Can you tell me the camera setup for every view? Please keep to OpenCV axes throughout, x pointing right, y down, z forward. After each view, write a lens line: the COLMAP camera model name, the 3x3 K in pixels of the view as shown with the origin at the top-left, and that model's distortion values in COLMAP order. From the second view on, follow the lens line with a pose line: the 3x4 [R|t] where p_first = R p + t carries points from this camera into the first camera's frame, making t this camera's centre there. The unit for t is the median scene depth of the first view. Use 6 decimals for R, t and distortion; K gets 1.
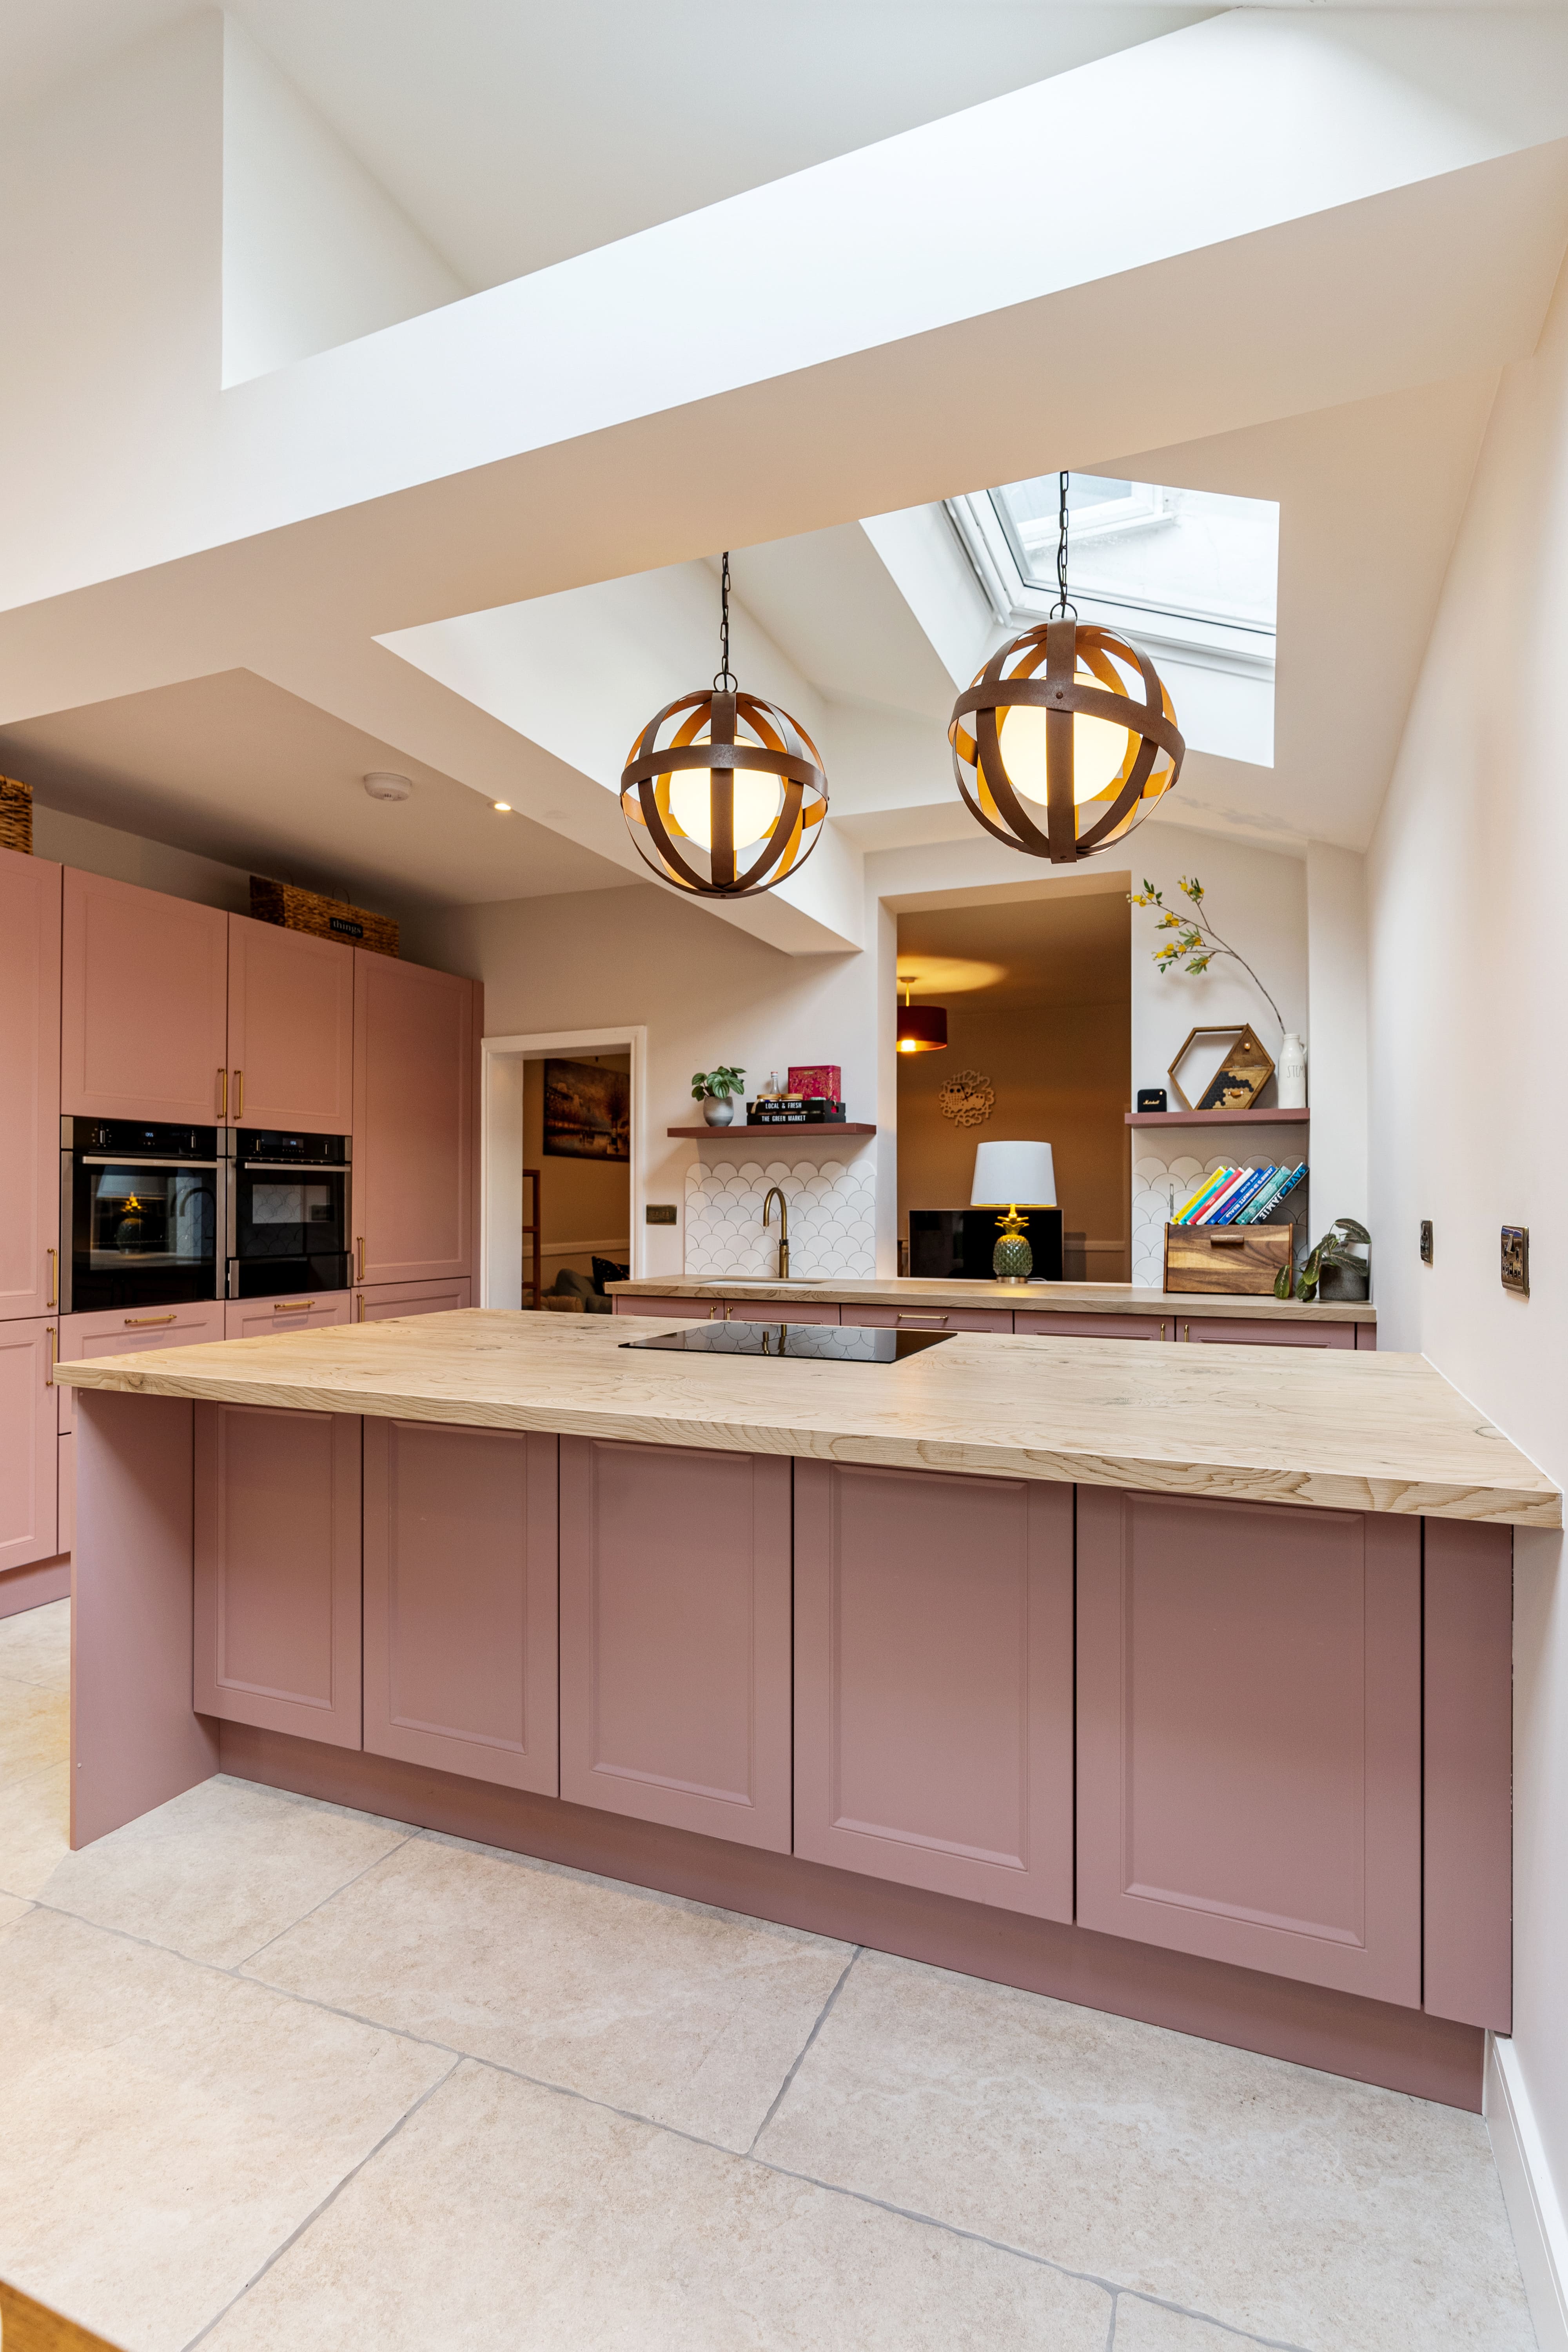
lens RADIAL K [[1142.9, 0, 781.0], [0, 1142.9, 1193.8], [0, 0, 1]] dist [-0.003791, 0.002249]
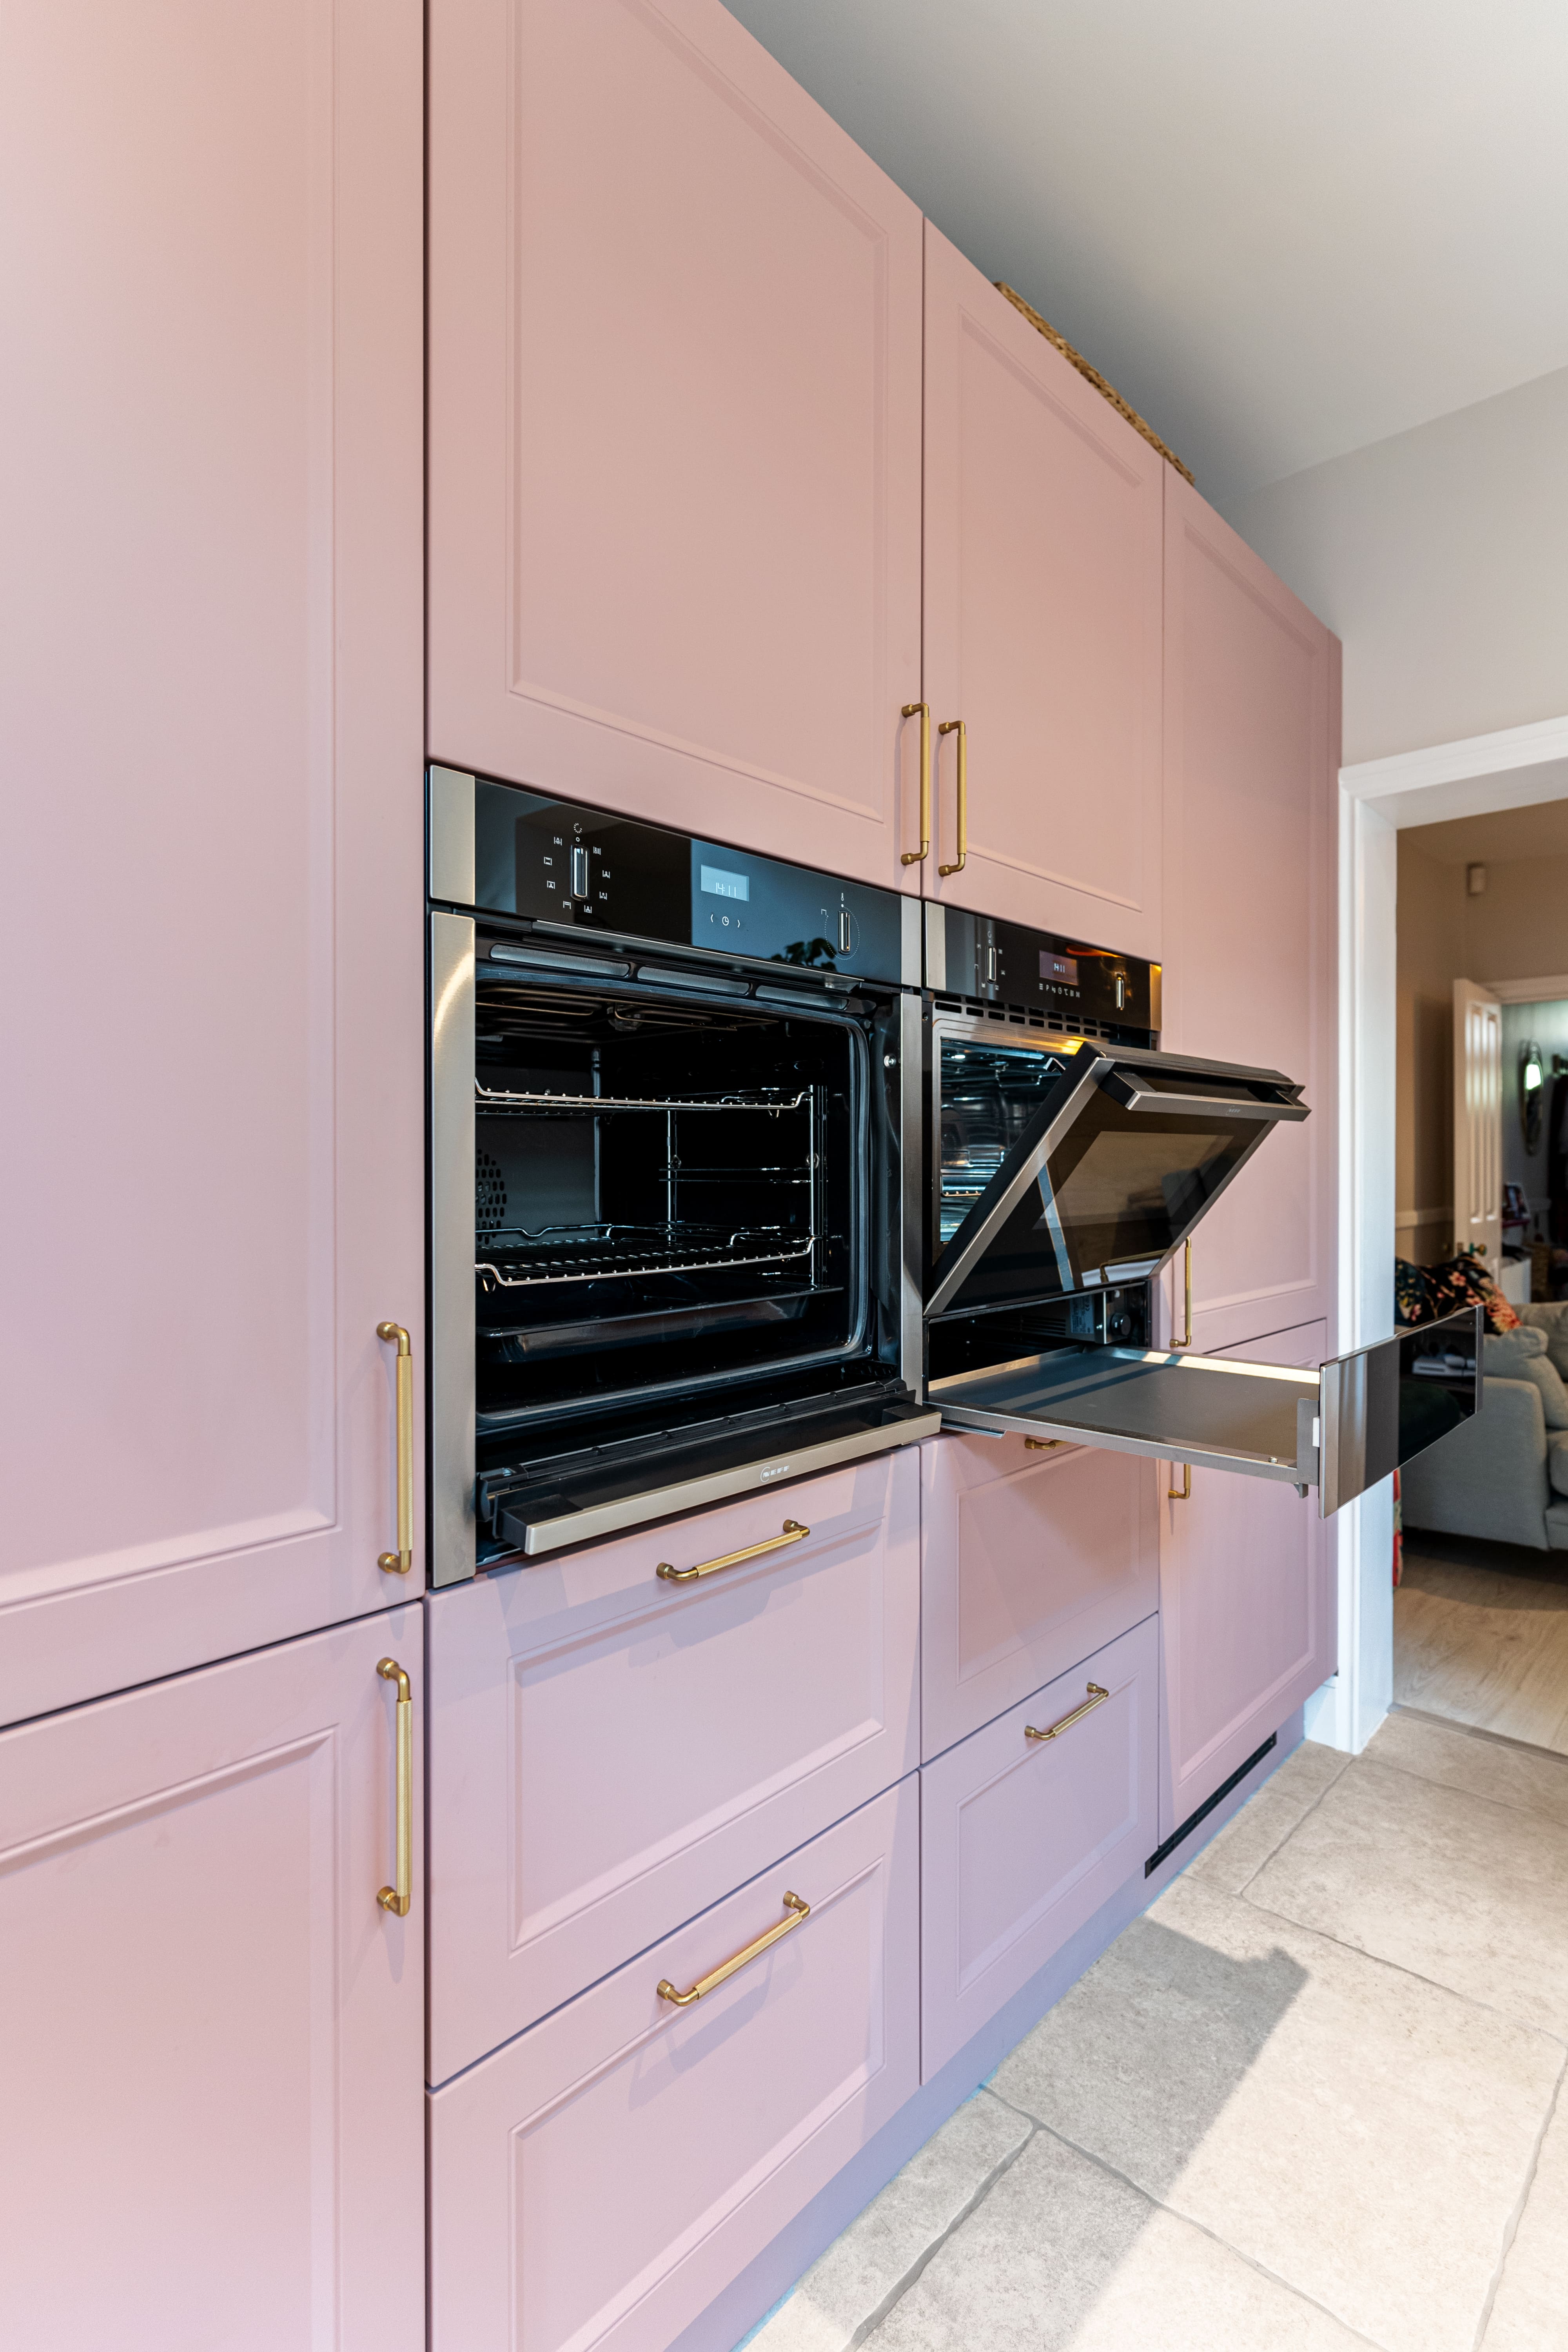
lens RADIAL K [[1142.9, 0, 782.2], [0, 1142.9, 1160.2], [0, 0, 1]] dist [-0.003791, 0.002249]
pose [[0.937553, -0.003033, -0.347828, -0.408039], [0.005602, 0.999964, 0.006383, 0.011830], [0.347796, -0.007933, 0.937537, 0.682681]]
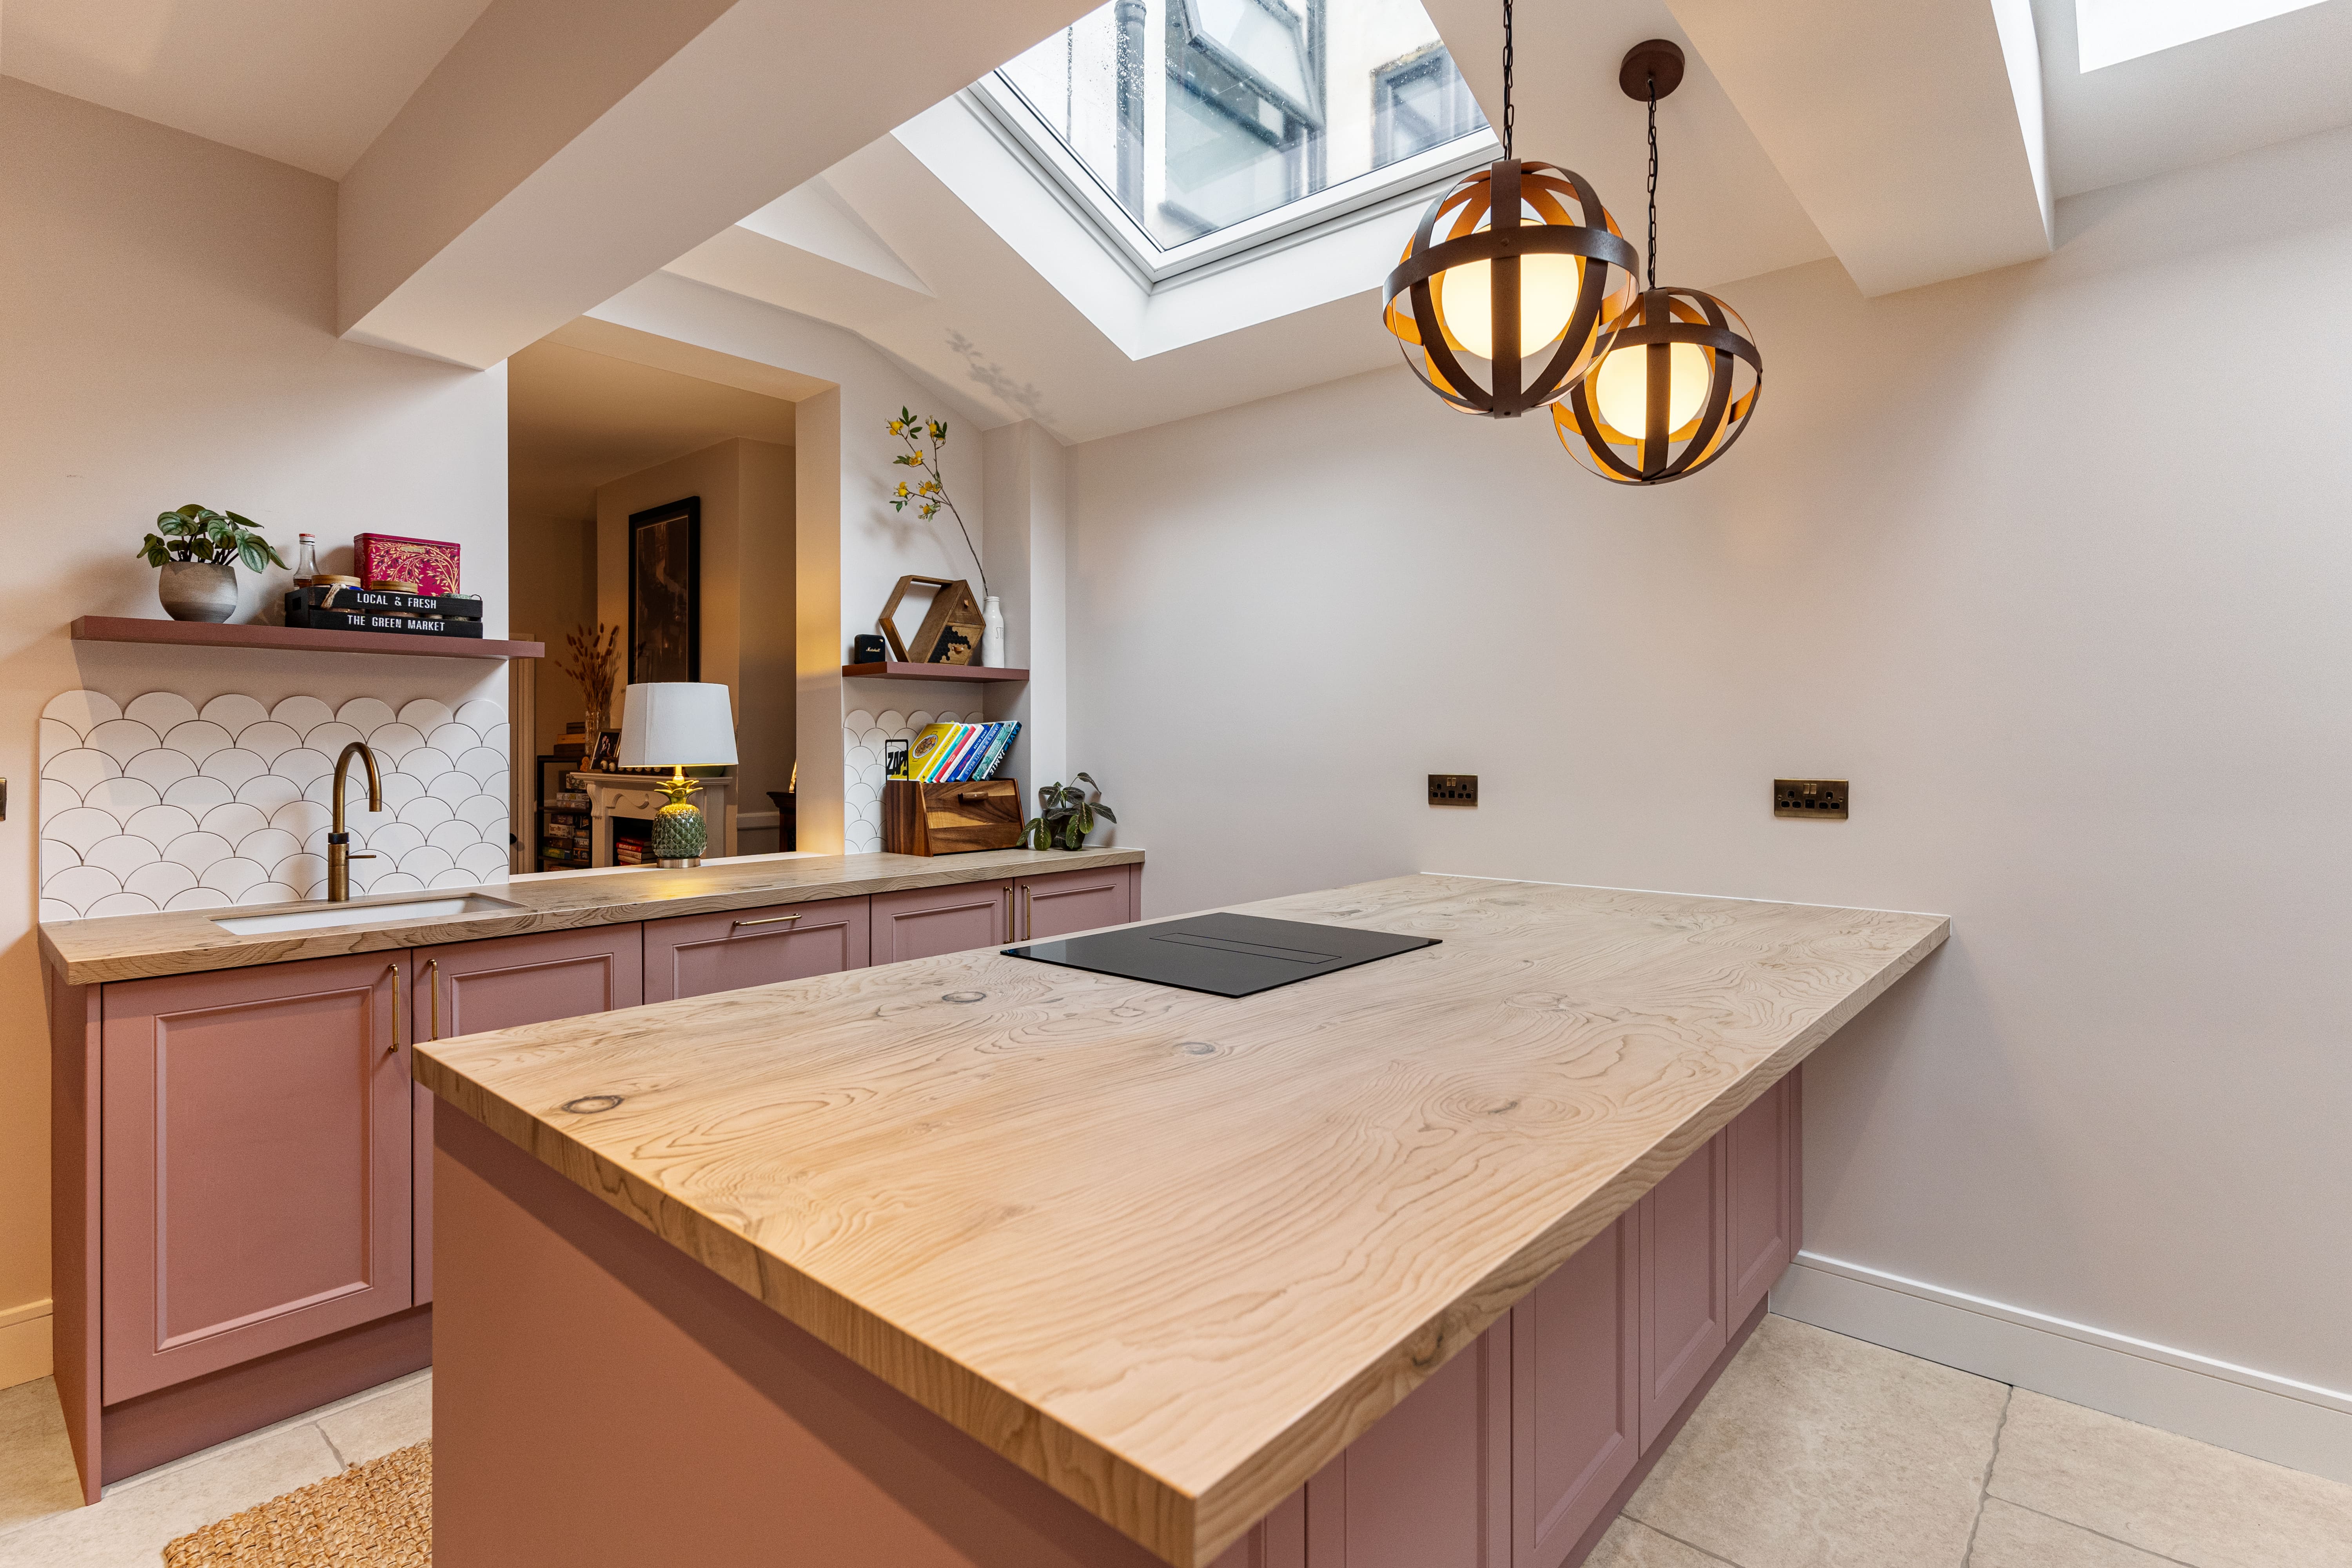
lens RADIAL K [[1137.1, 0, 1178.1], [0, 1137.1, 743.0], [0, 0, 1]] dist [0.003749, -0.000482]
pose [[0.311033, -0.001667, 0.950398, -0.468016], [-0.004726, 0.999983, 0.003301, -0.010031], [-0.950387, -0.005519, 0.311020, 0.494487]]
